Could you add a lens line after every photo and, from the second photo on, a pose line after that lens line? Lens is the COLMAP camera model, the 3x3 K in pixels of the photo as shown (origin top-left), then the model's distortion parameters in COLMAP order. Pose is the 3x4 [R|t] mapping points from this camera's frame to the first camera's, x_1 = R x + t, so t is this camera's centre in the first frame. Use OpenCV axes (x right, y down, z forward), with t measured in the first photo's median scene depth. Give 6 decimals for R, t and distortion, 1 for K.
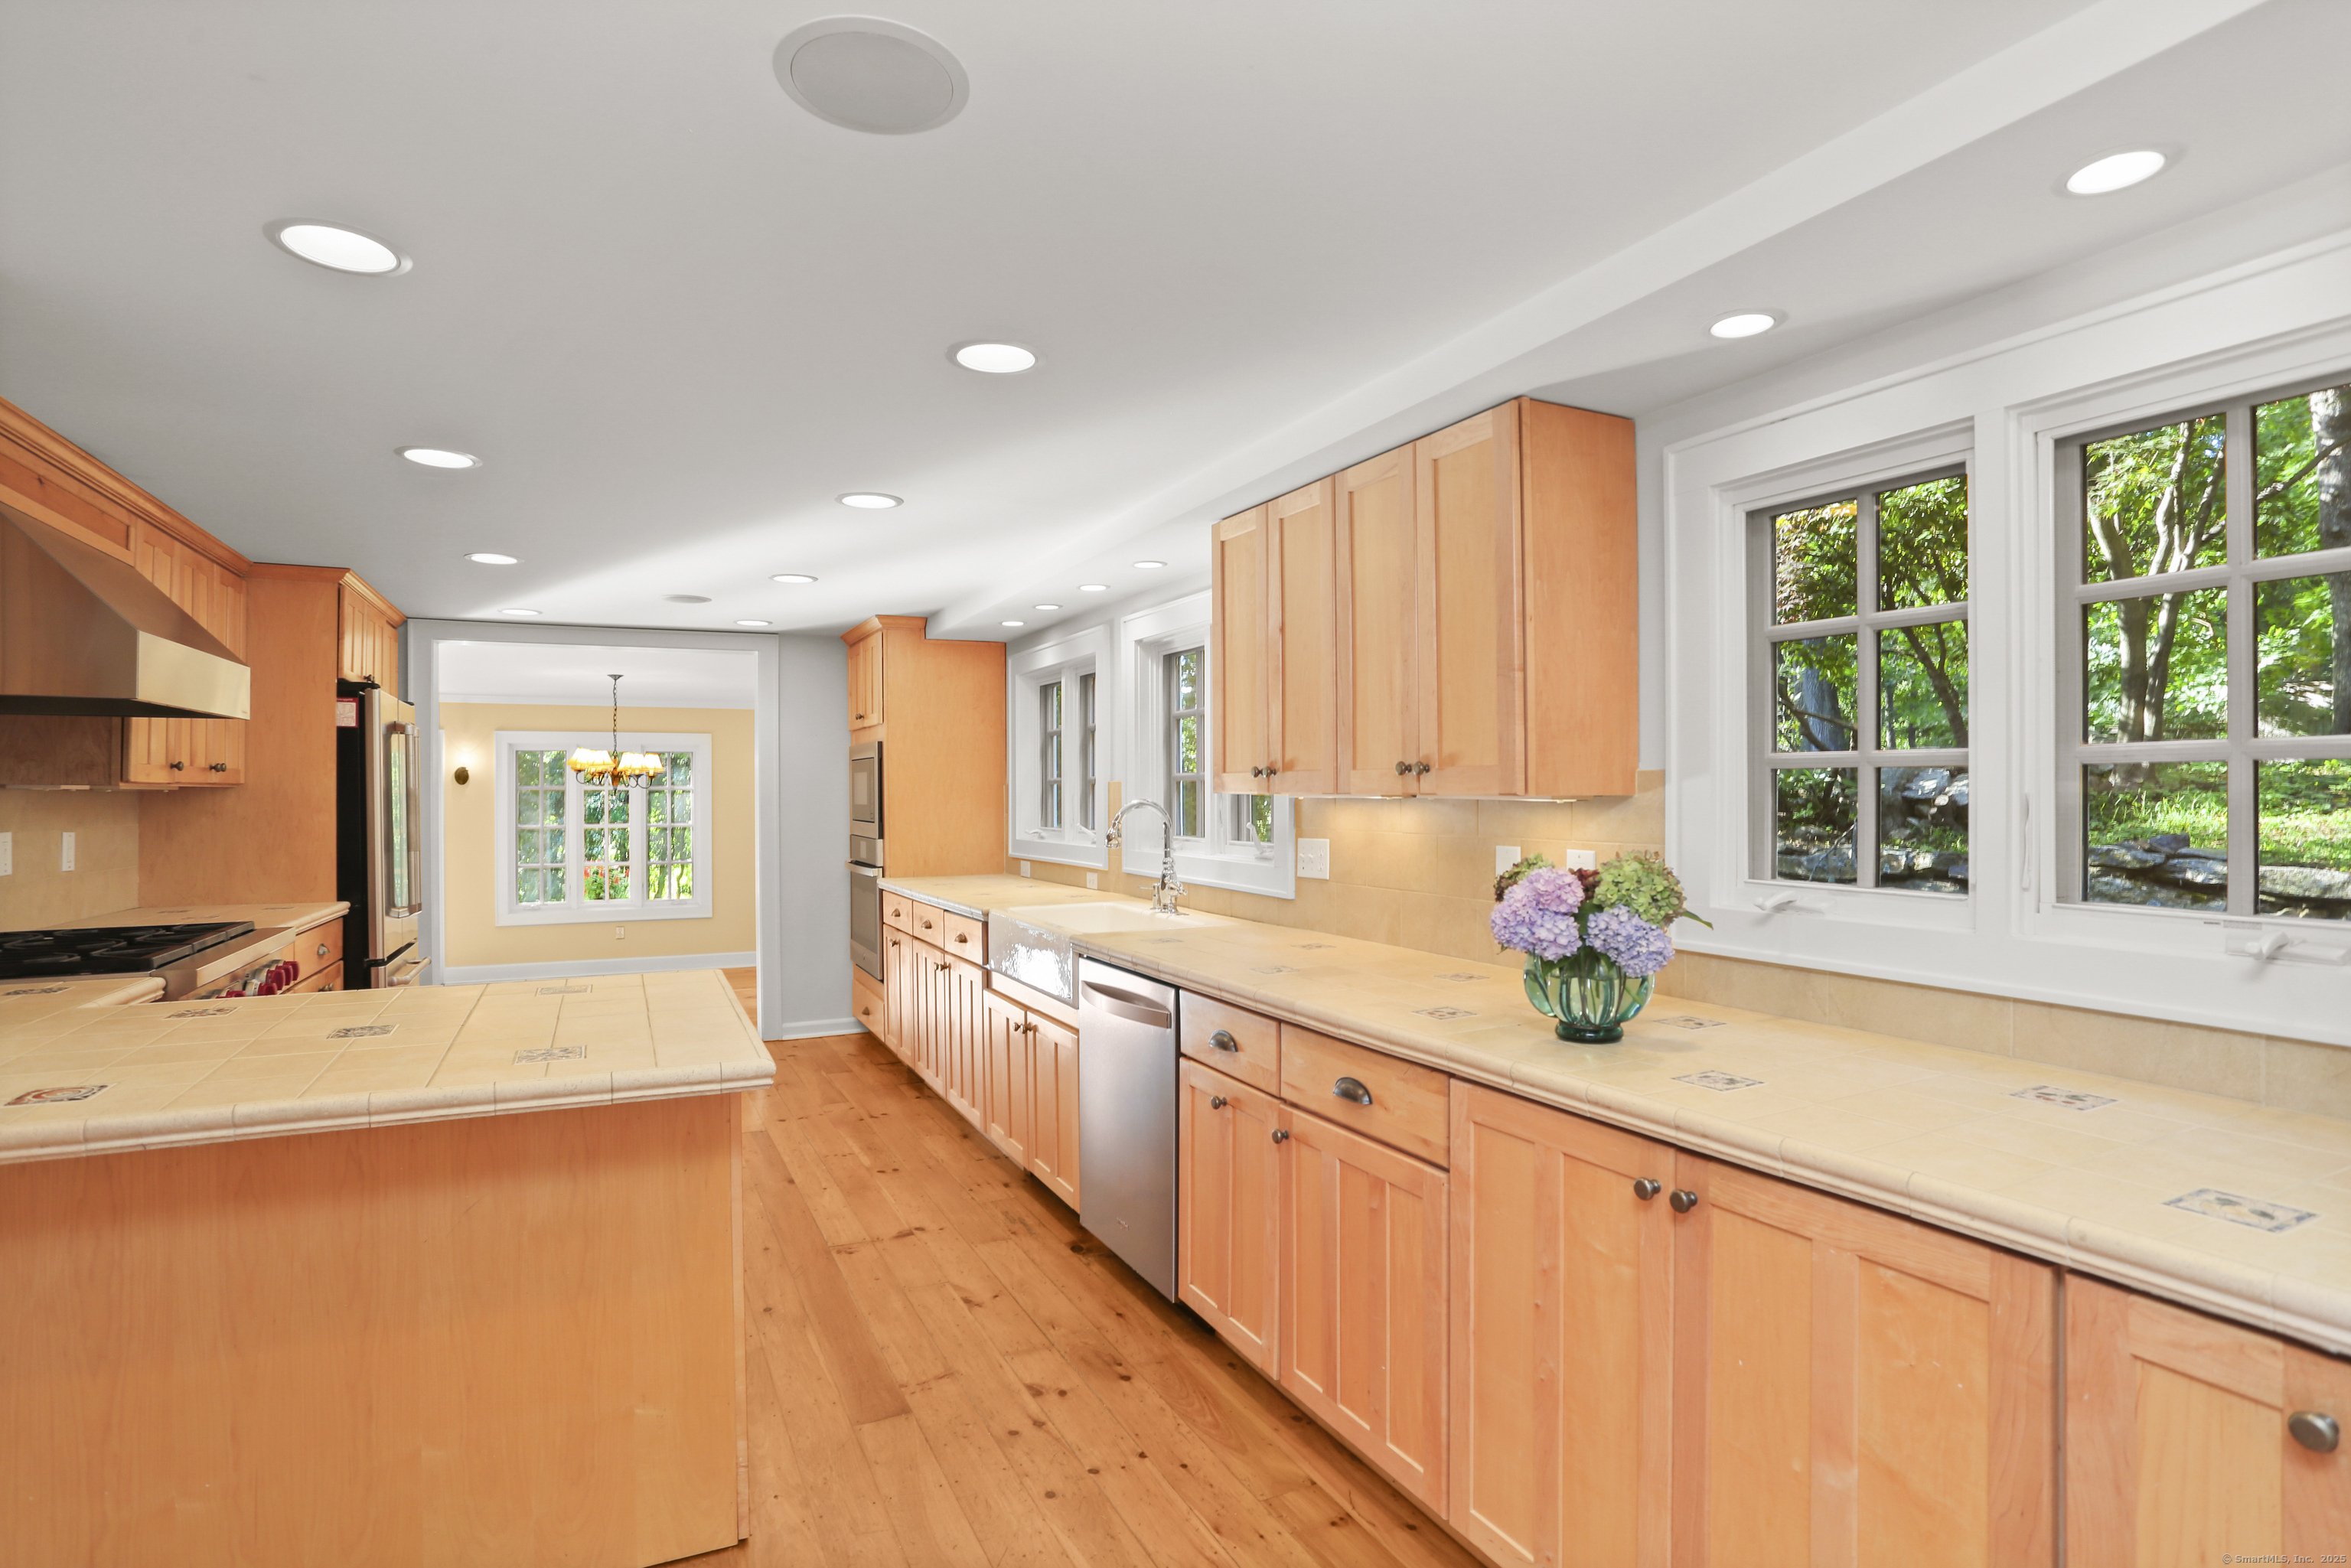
lens RADIAL K [[1195.3, 0, 1172.2], [0, 1195.3, 800.6], [0, 0, 1]] dist [-0.074388, 0.031140]
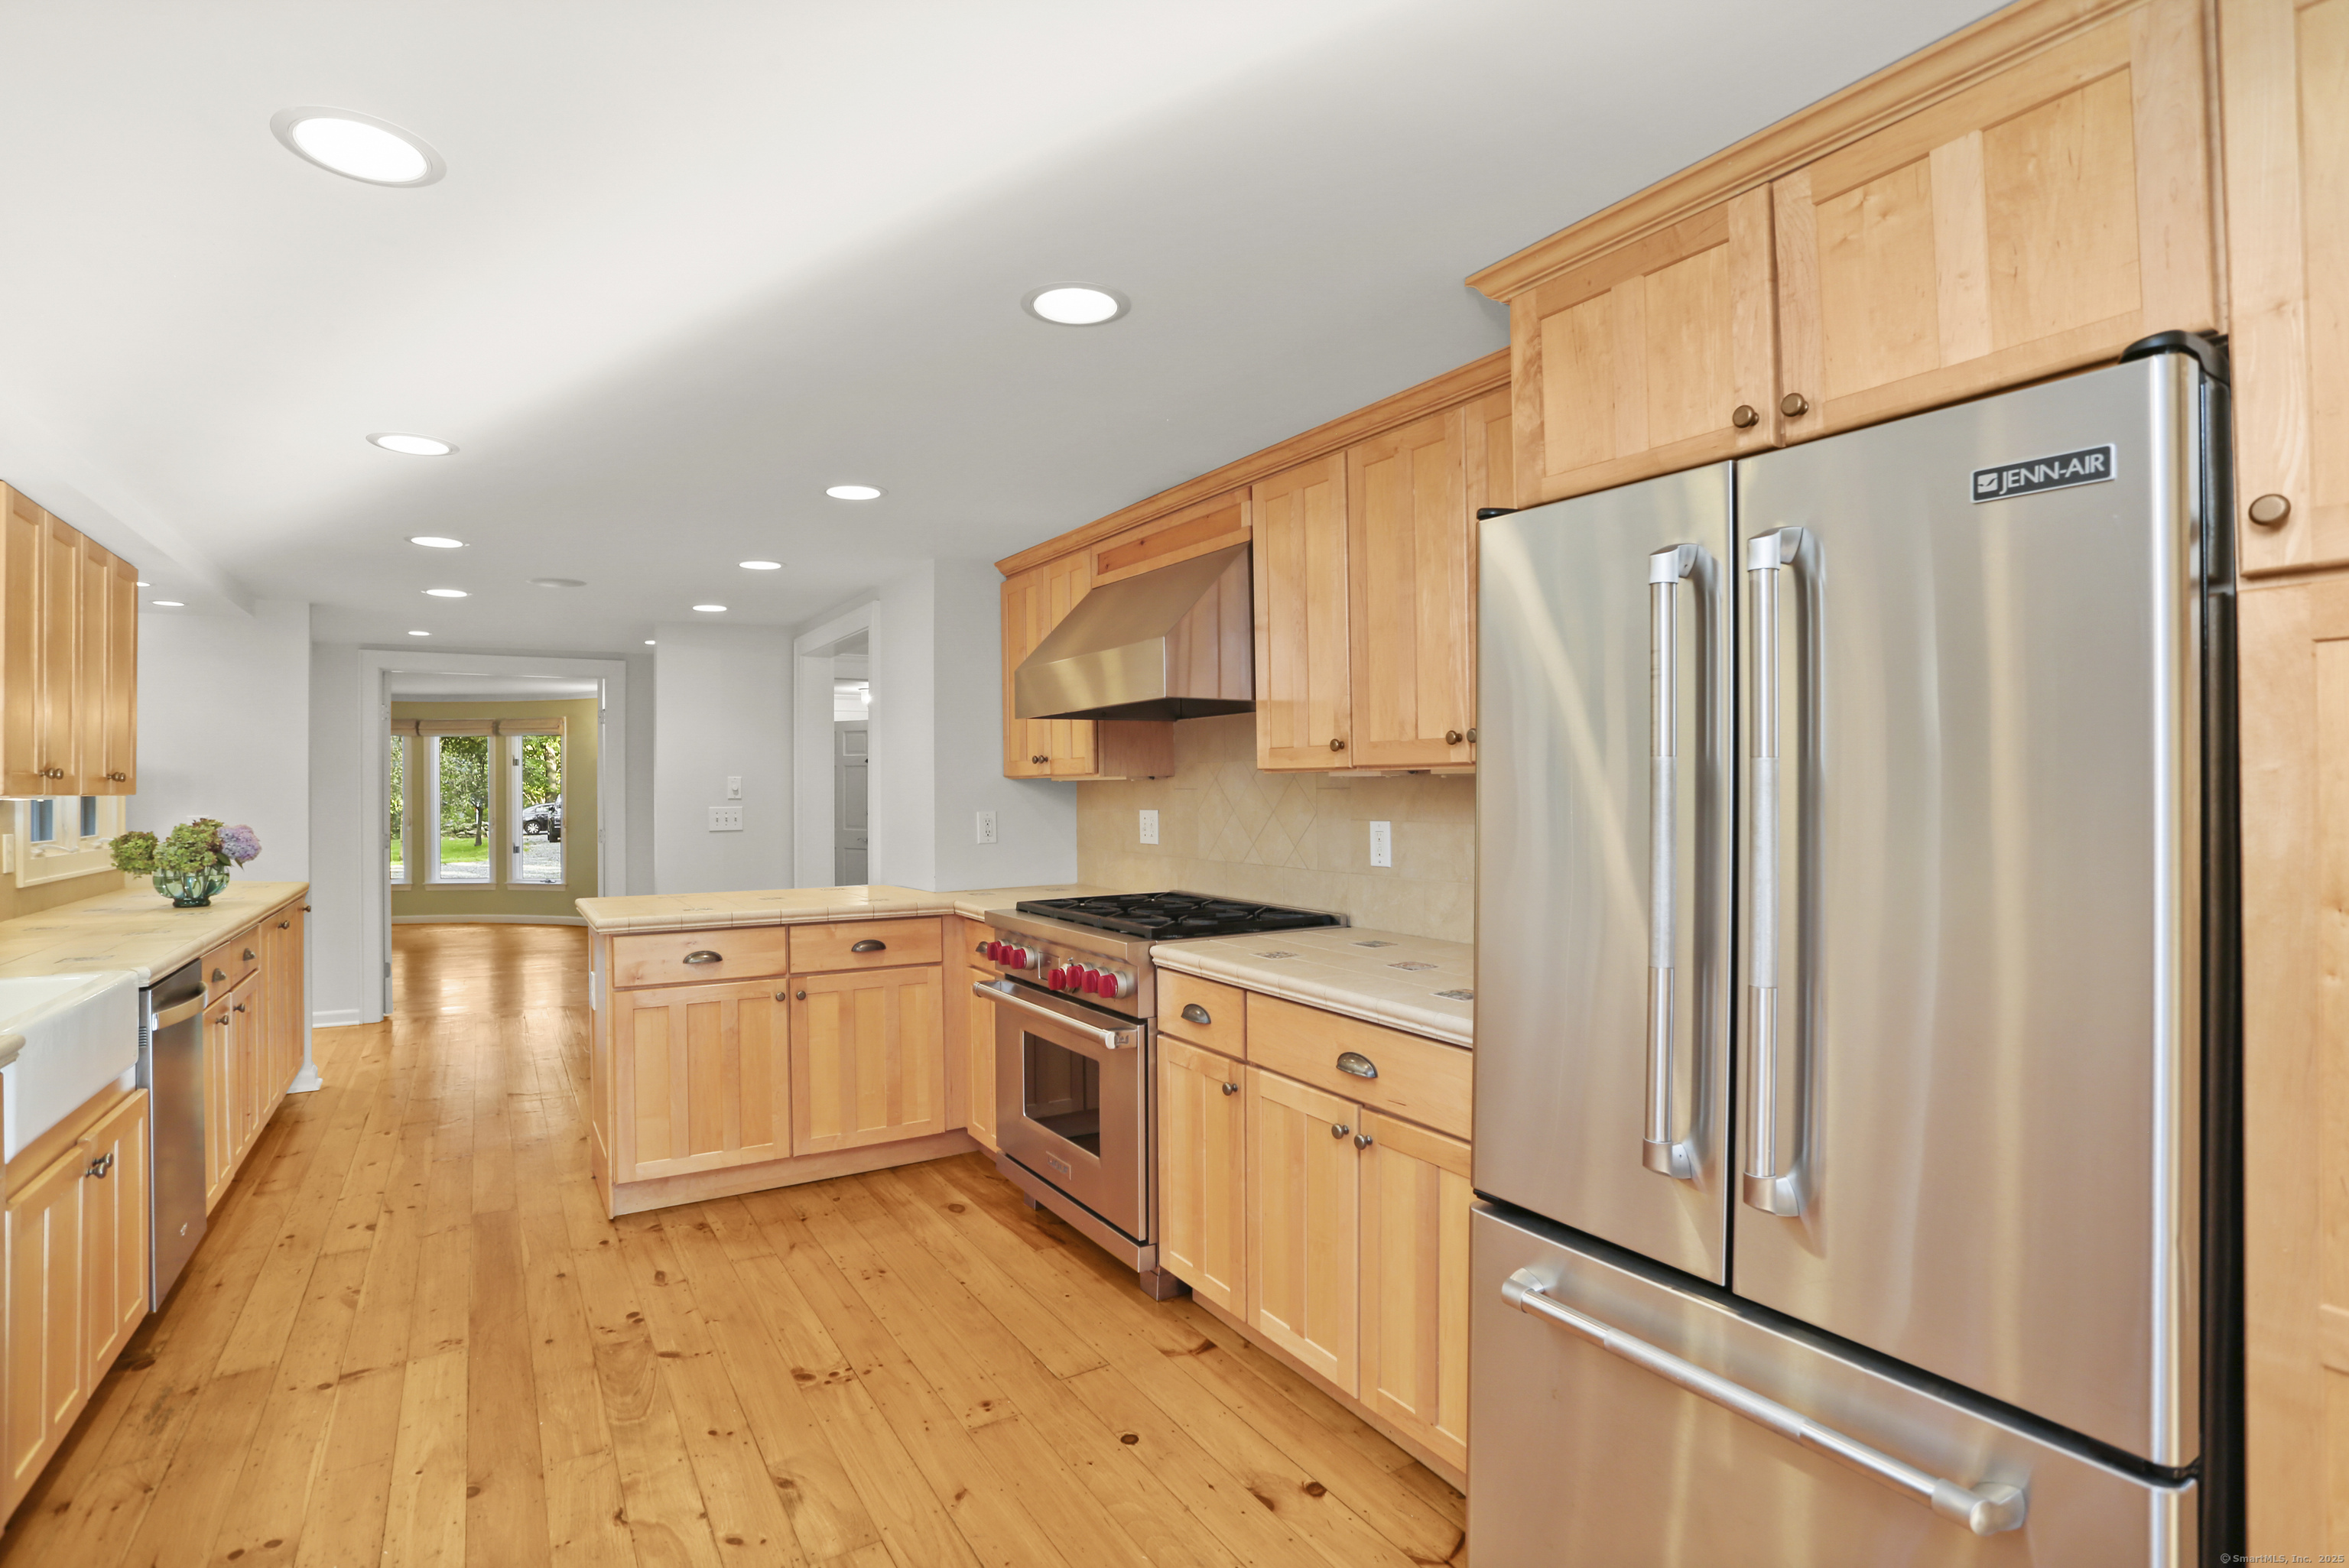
lens RADIAL K [[1121.7, 0, 1181.3], [0, 1121.7, 796.0], [0, 0, 1]] dist [-0.065996, 0.018649]
pose [[-0.993572, 0.010327, -0.112728, -0.572420], [0.008760, 0.999858, 0.014383, -0.006683], [0.112860, 0.013303, -0.993522, 1.463762]]
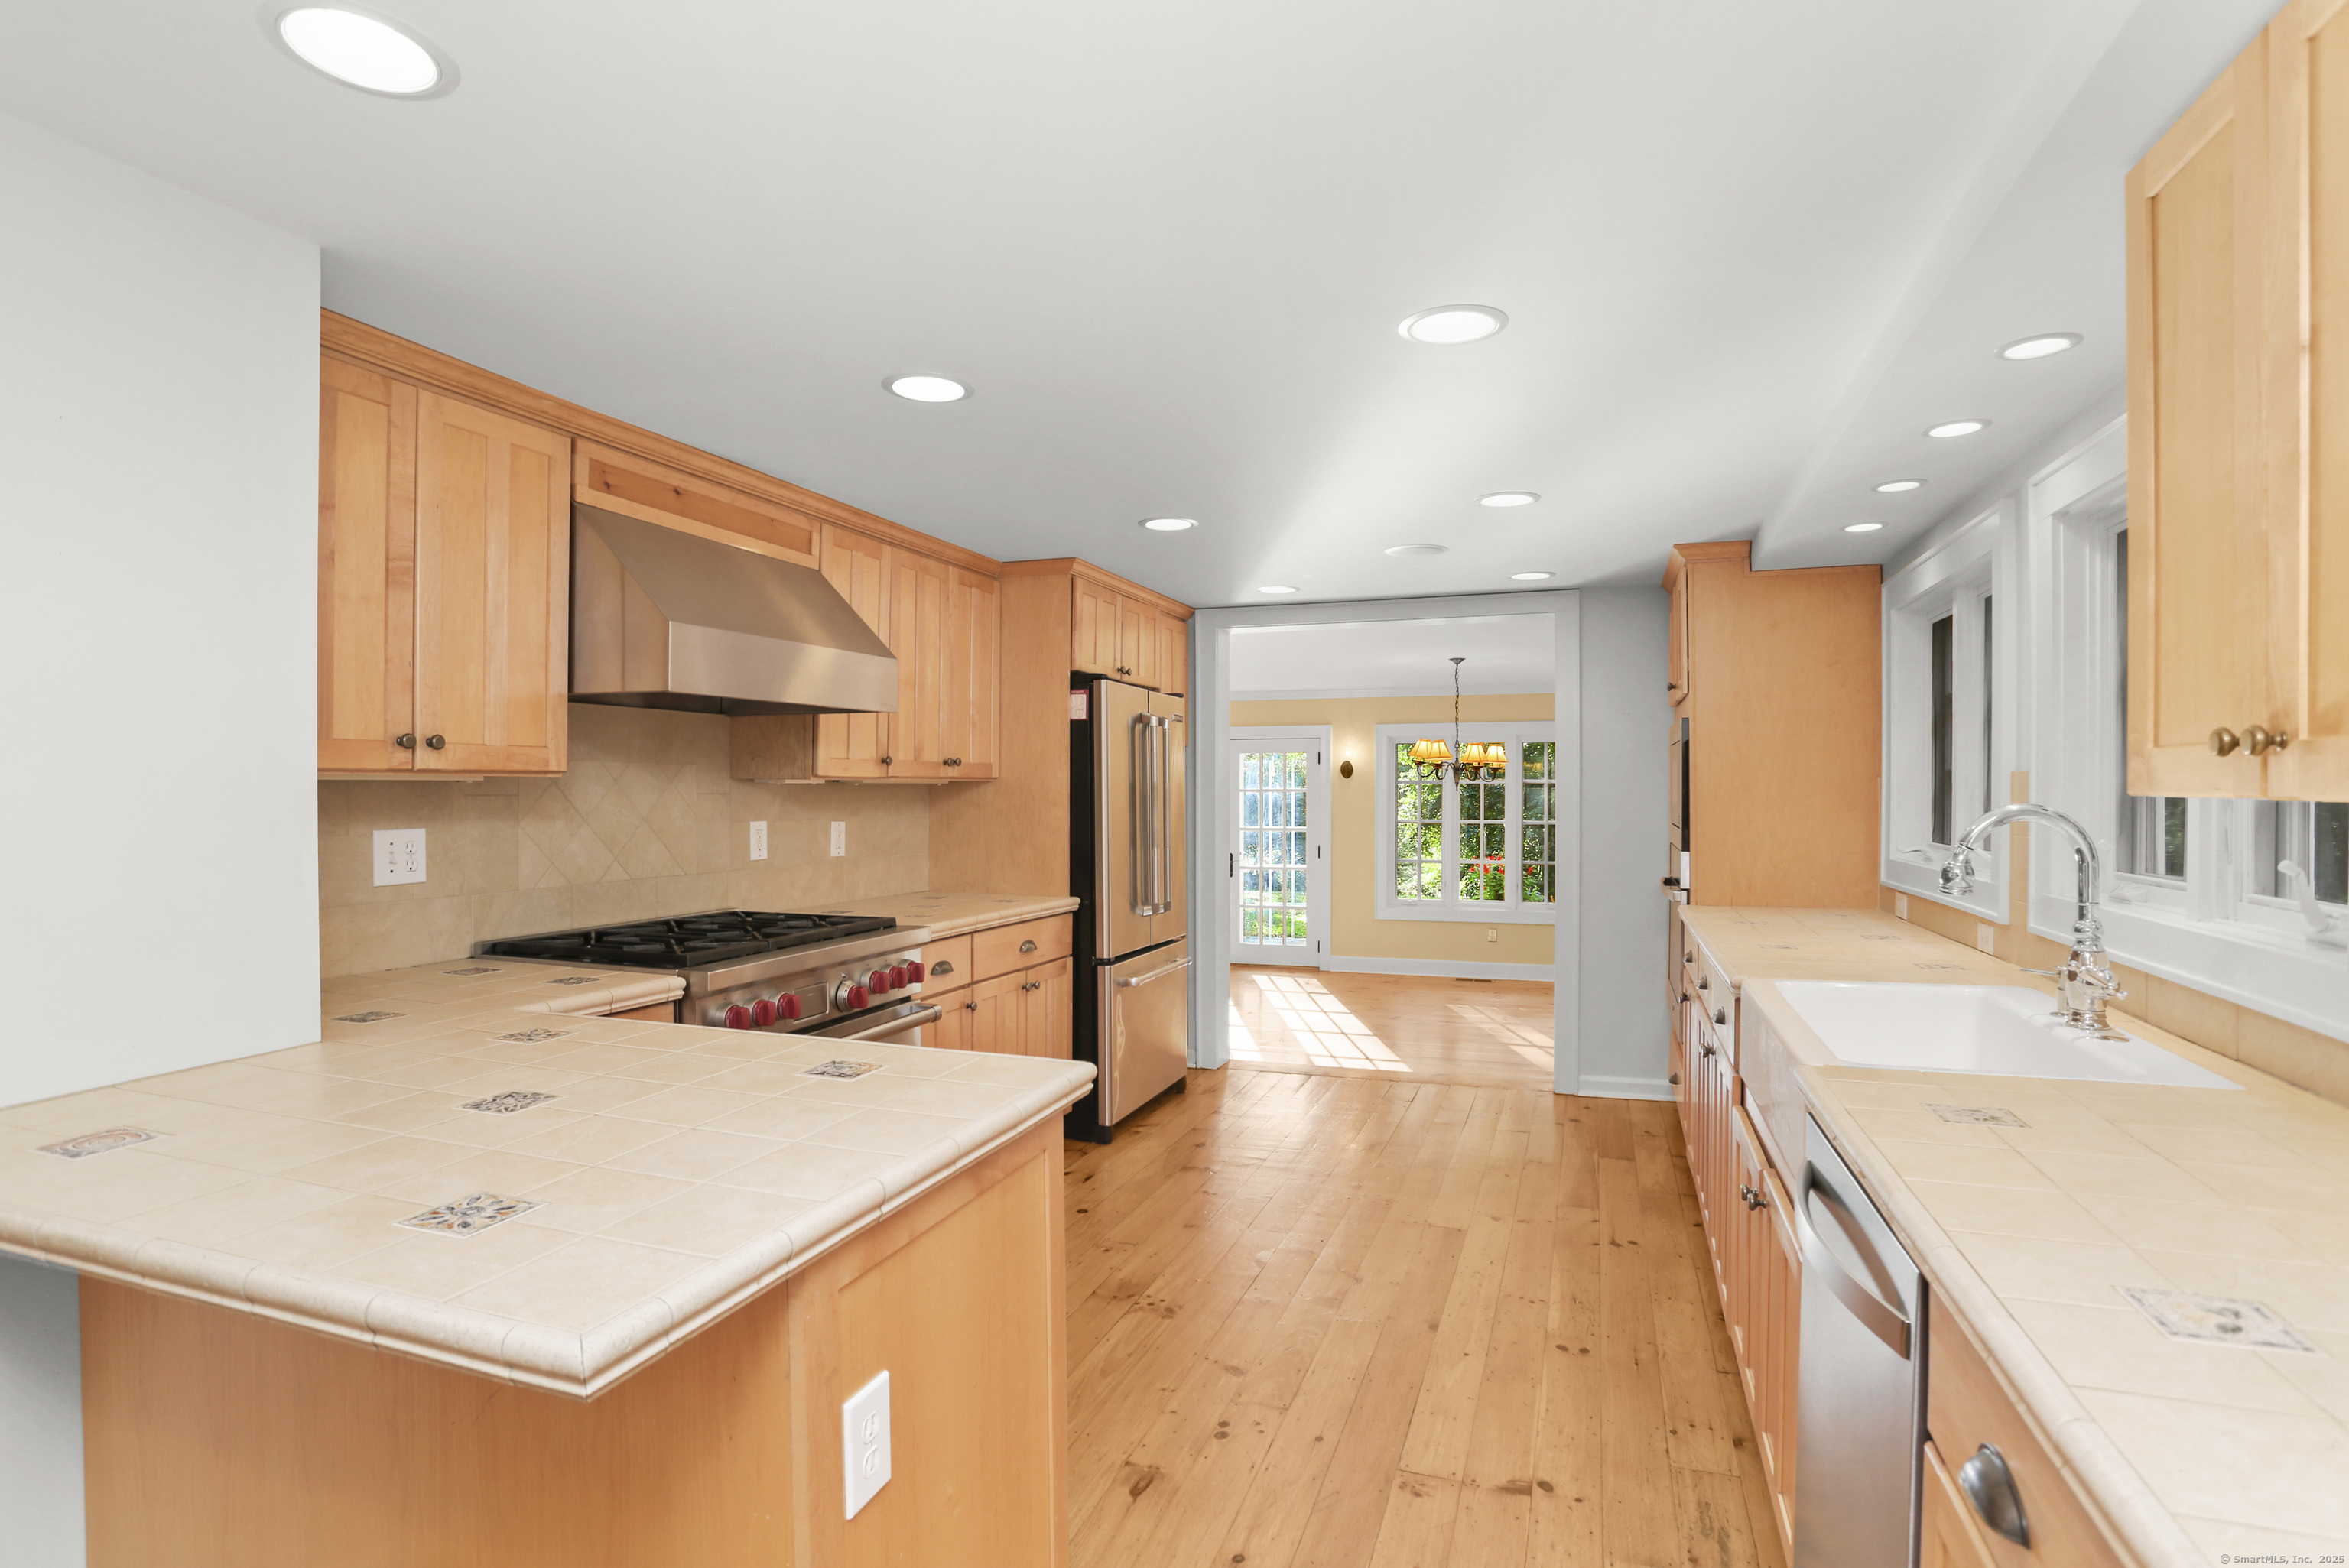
lens RADIAL K [[1194.2, 0, 1171.2], [0, 1194.2, 800.6], [0, 0, 1]] dist [-0.074388, 0.031140]
pose [[0.699207, 0.011364, -0.714829, 0.071562], [-0.007387, 0.999935, 0.008671, -0.004364], [0.714881, -0.000782, 0.699245, 0.364892]]
